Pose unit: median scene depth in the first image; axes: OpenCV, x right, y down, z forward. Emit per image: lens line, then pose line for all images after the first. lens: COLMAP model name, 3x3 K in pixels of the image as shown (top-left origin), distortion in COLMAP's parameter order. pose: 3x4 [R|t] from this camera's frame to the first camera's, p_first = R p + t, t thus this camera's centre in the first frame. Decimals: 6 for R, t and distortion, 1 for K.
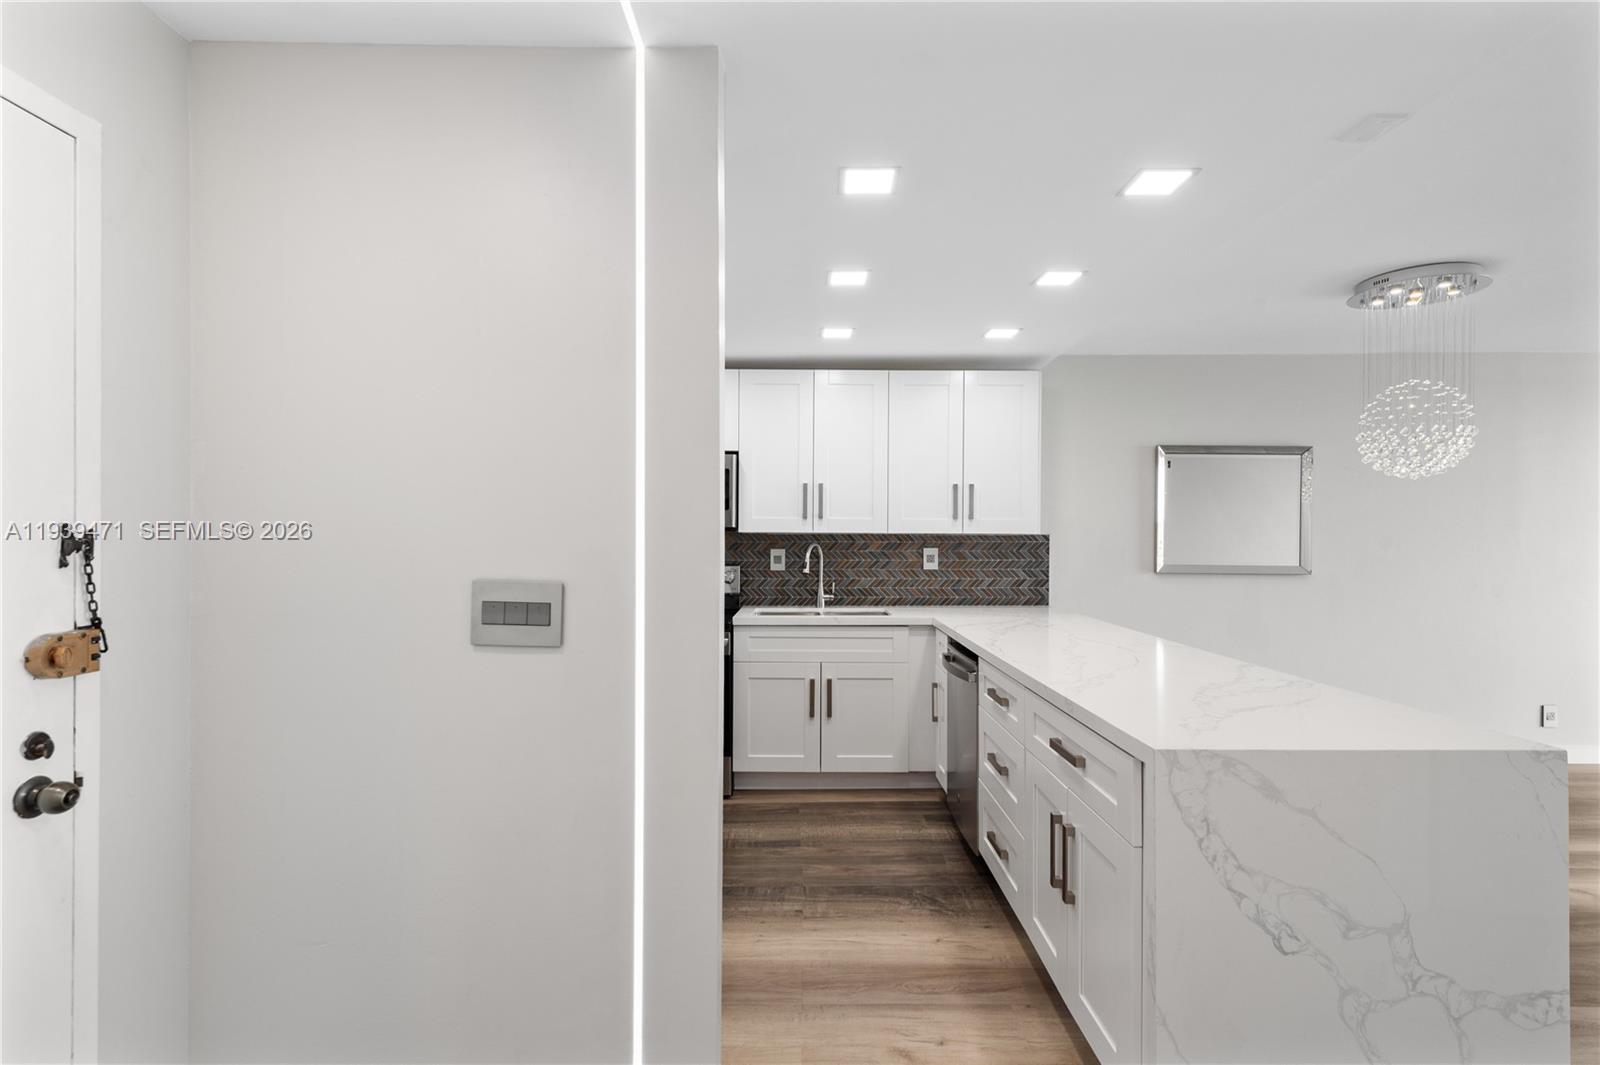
lens RADIAL K [[760.6, 0, 806.2], [0, 760.6, 542.4], [0, 0, 1]] dist [0.017244, -0.005511]
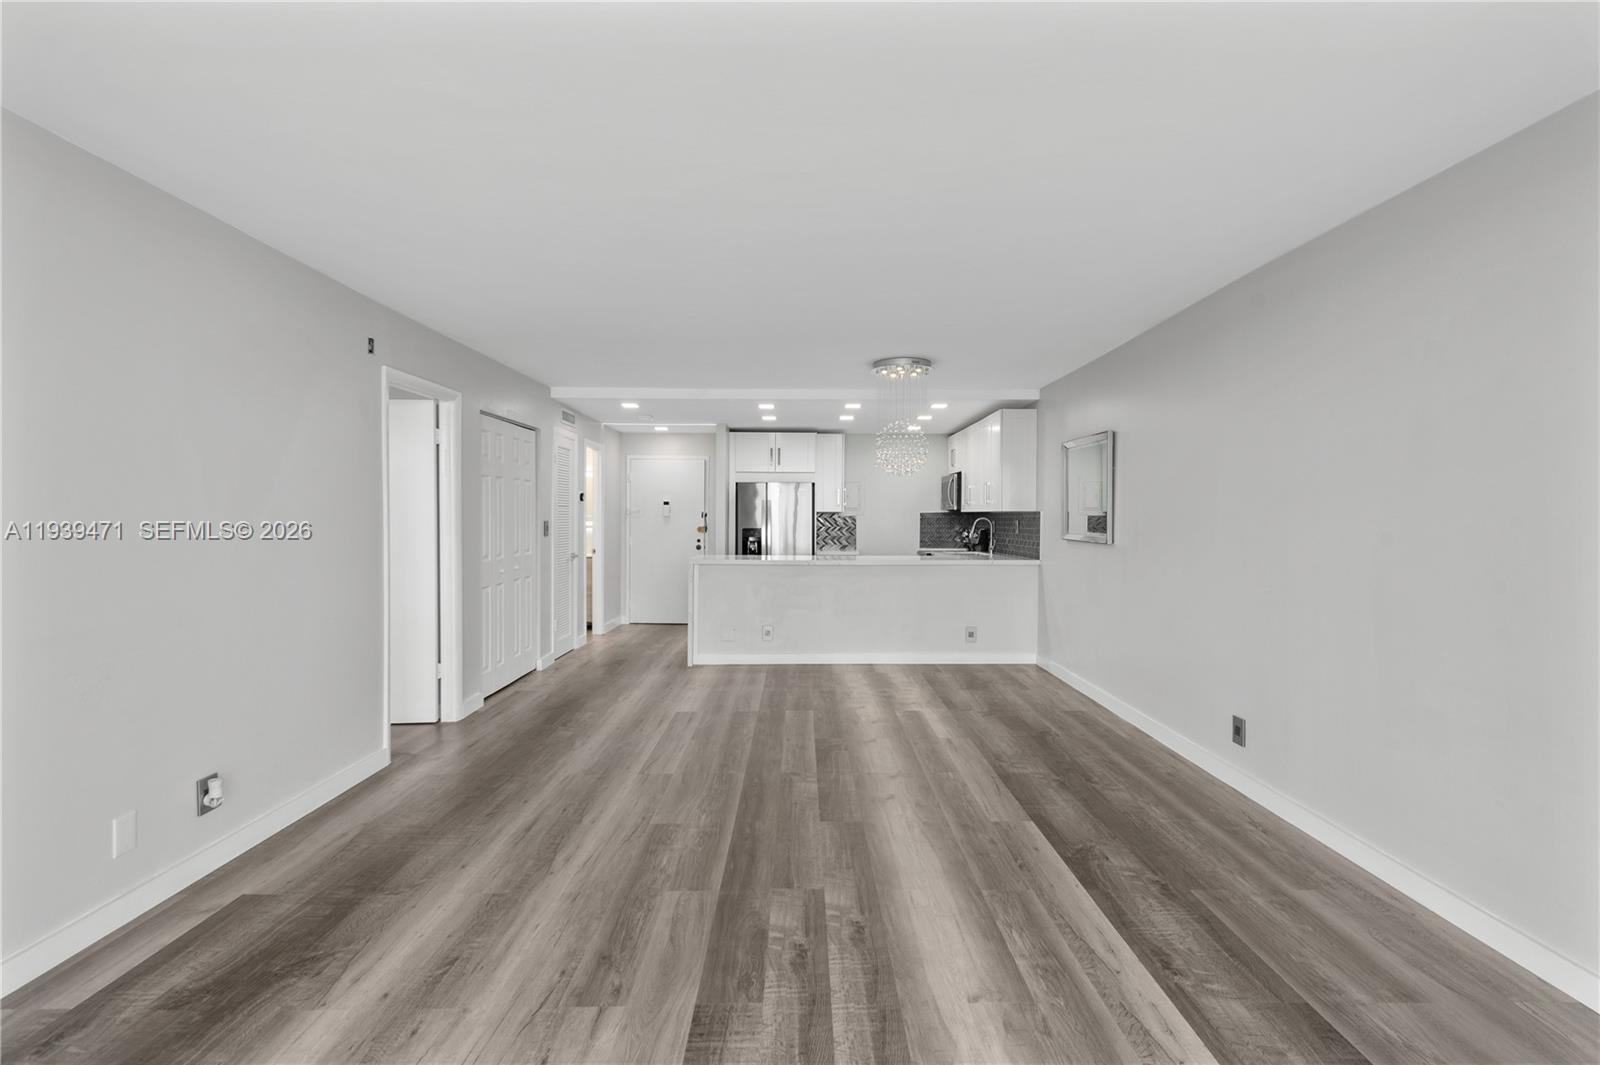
lens RADIAL K [[760.6, 0, 805.6], [0, 760.6, 525.5], [0, 0, 1]] dist [0.017244, -0.005511]
pose [[-0.000737, 0.007859, -0.999969, 1.920424], [-0.011698, 0.999901, 0.007867, 0.010729], [0.999931, 0.011704, -0.000645, 0.597953]]
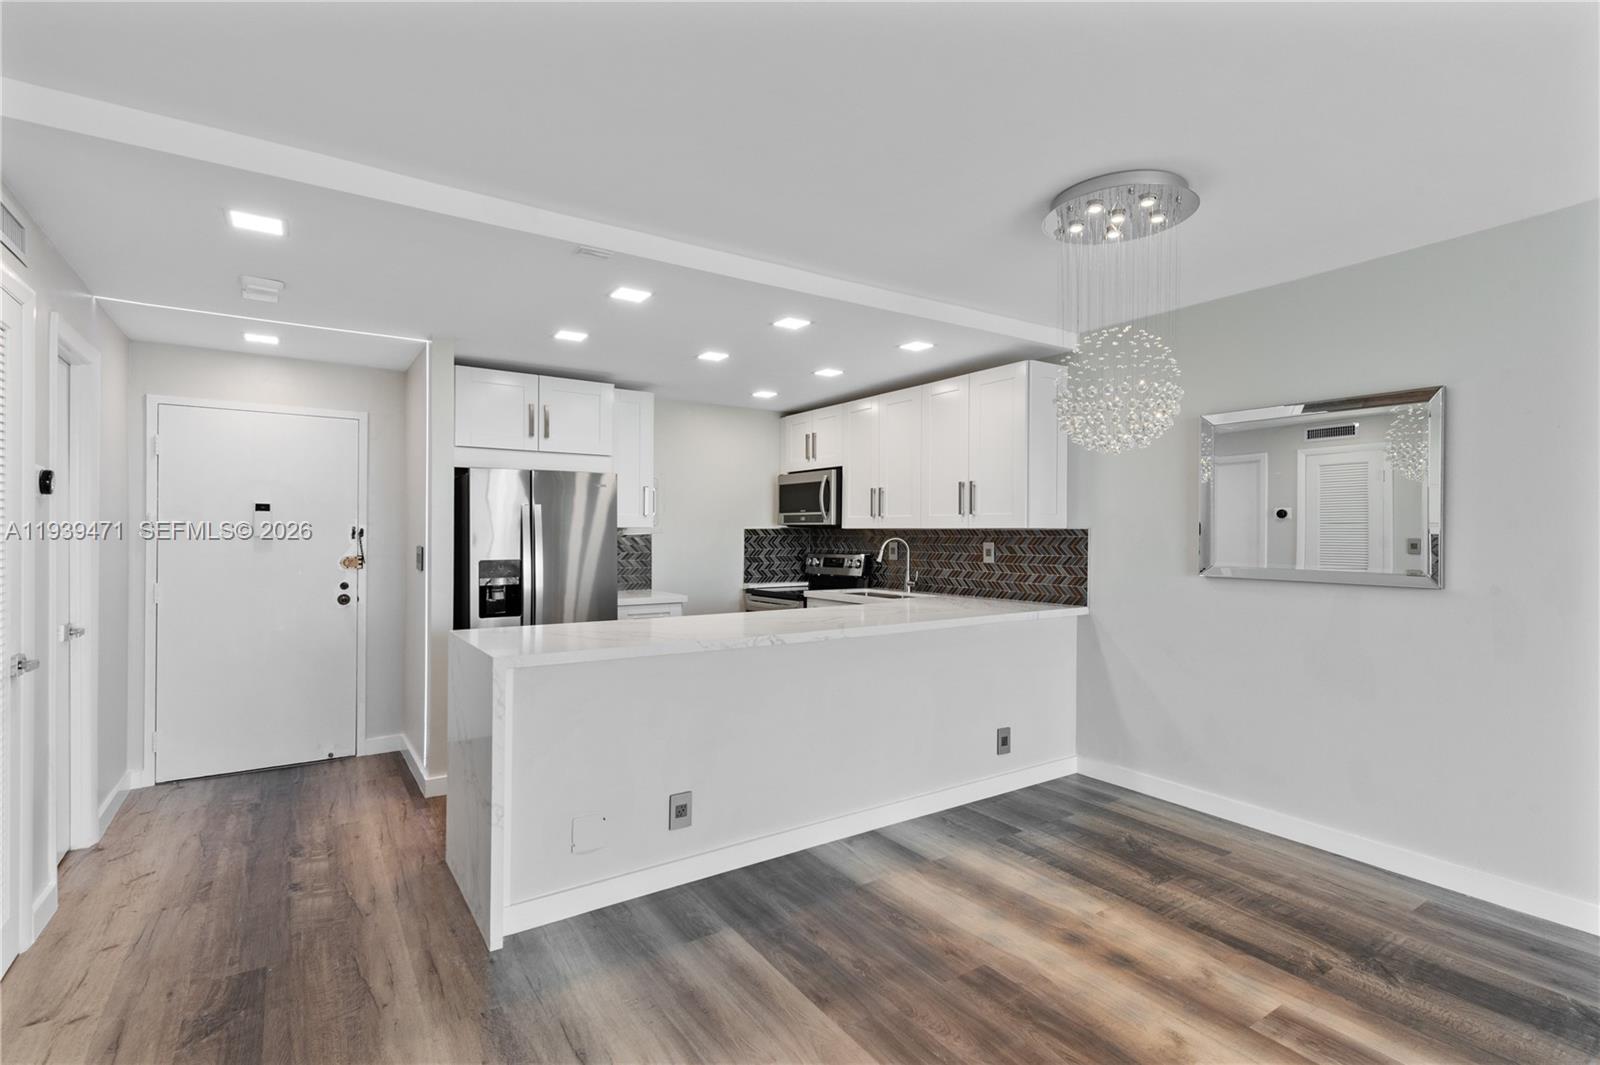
lens RADIAL K [[760.6, 0, 806.4], [0, 760.6, 534.5], [0, 0, 1]] dist [0.017244, -0.005511]
pose [[0.551302, -0.000126, -0.834306, 0.967001], [-0.007393, 0.999960, -0.005036, 0.004104], [0.834273, 0.008945, 0.551279, 0.236040]]
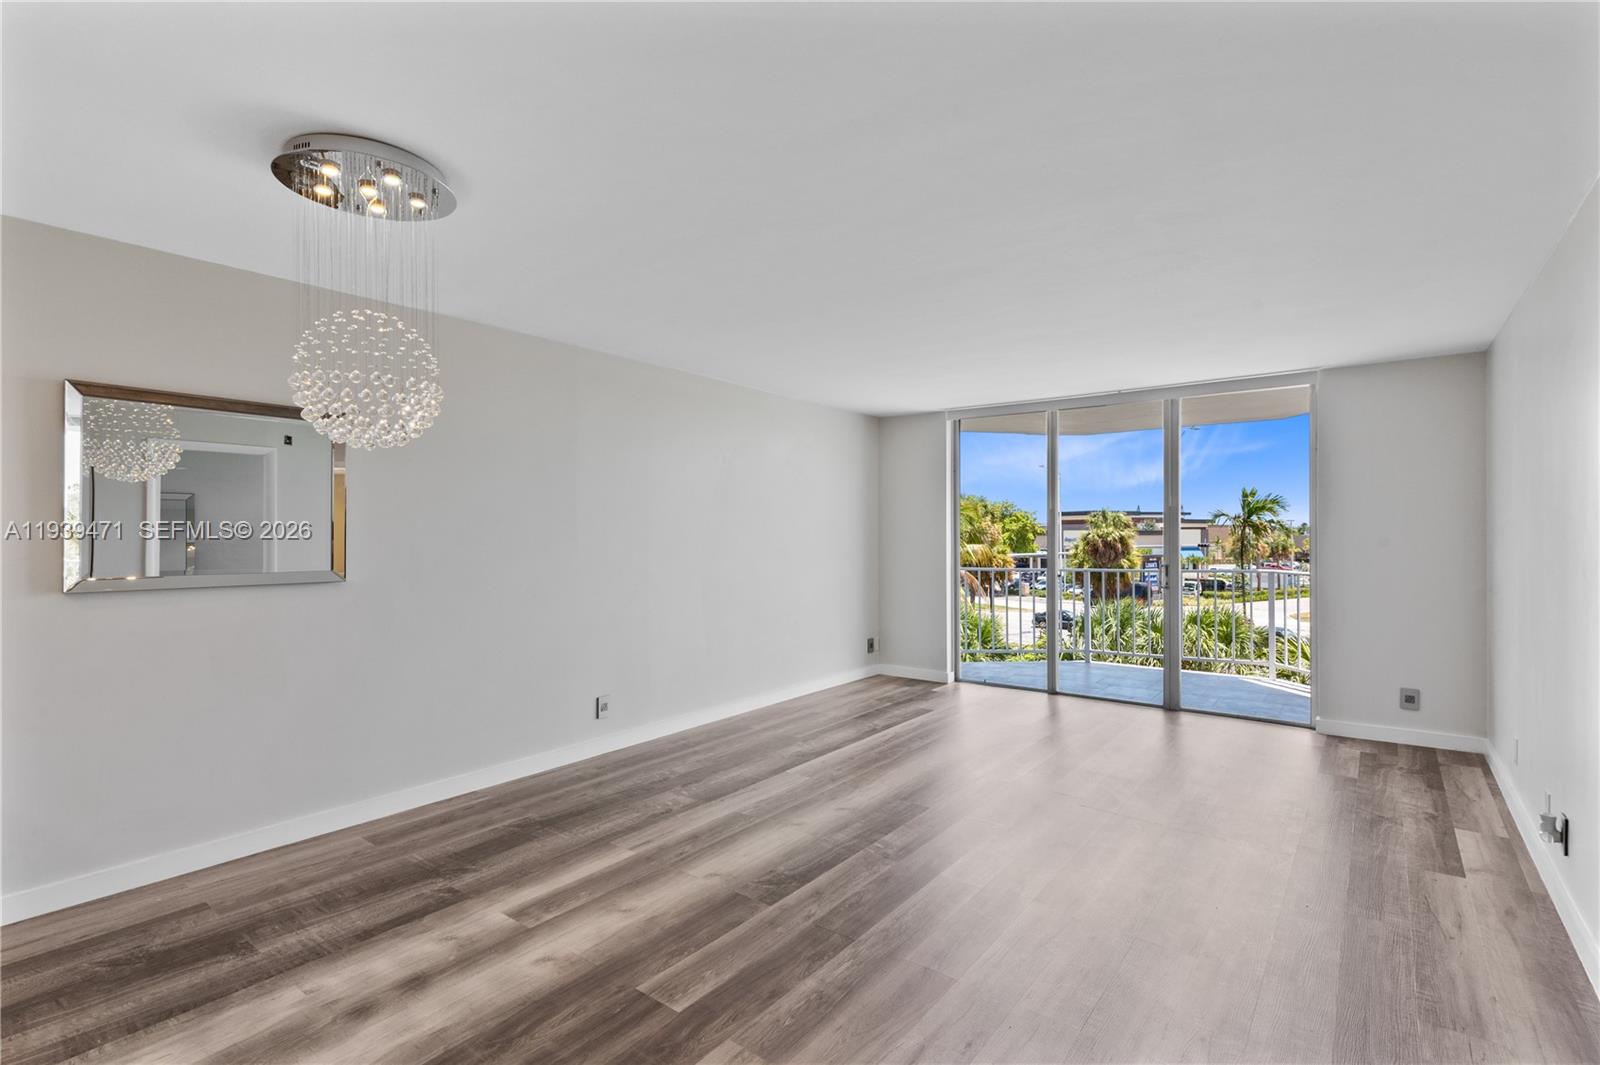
lens RADIAL K [[760.6, 0, 805.8], [0, 760.6, 532.1], [0, 0, 1]] dist [0.017244, -0.005511]
pose [[0.607415, -0.003125, 0.794378, 0.362979], [0.009383, 0.999951, -0.003241, -0.000612], [-0.794329, 0.009422, 0.607415, 0.191419]]
